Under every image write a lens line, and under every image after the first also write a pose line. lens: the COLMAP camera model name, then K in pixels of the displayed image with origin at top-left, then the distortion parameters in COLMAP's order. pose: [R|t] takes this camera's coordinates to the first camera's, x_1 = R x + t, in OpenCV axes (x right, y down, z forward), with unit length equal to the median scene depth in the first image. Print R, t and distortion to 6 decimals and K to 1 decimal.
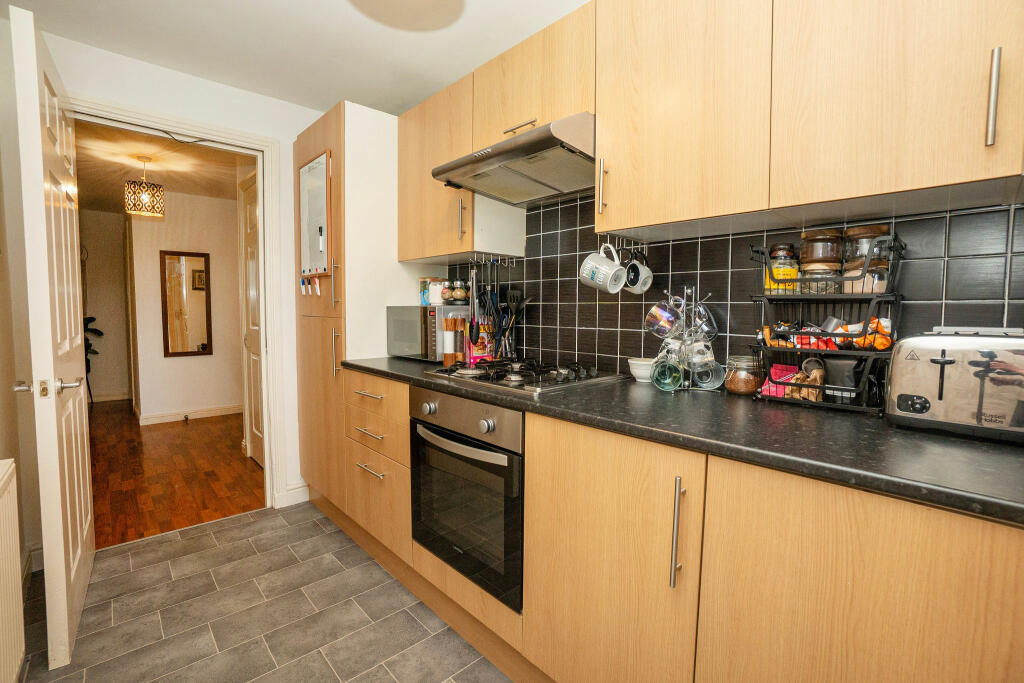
lens RADIAL K [[455.0, 0, 516.4], [0, 455.0, 343.8], [0, 0, 1]] dist [-0.002367, -0.000295]
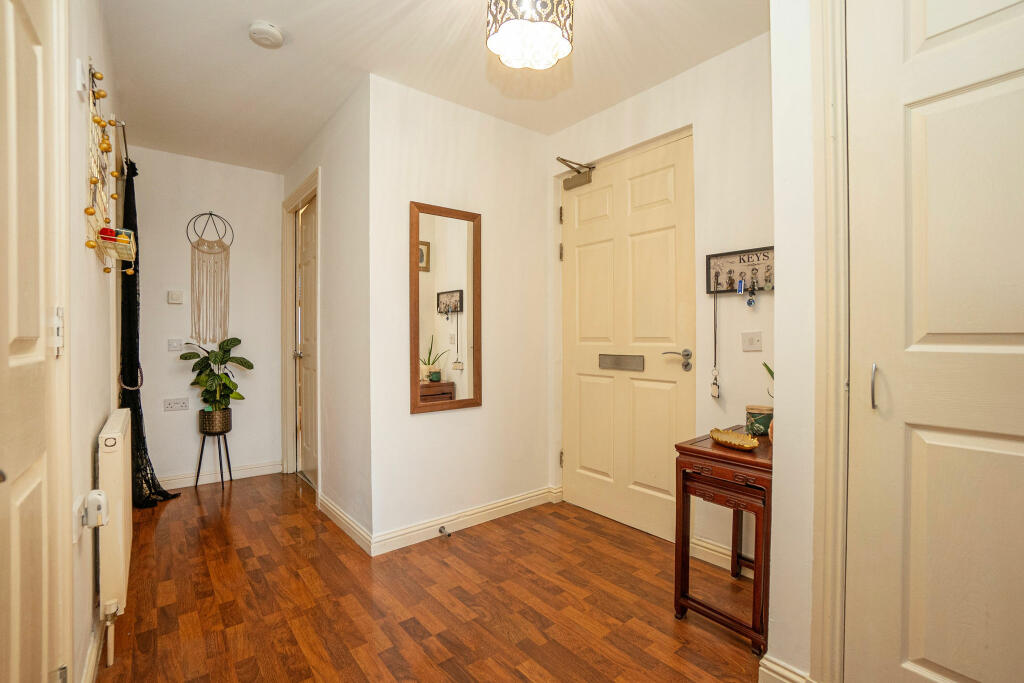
lens RADIAL K [[455.0, 0, 507.7], [0, 455.0, 338.0], [0, 0, 1]] dist [-0.002367, -0.000295]
pose [[0.997035, -0.009302, -0.076389, -0.523739], [0.003542, 0.997163, -0.075194, -0.011101], [0.076872, 0.074700, 0.994239, 0.418983]]
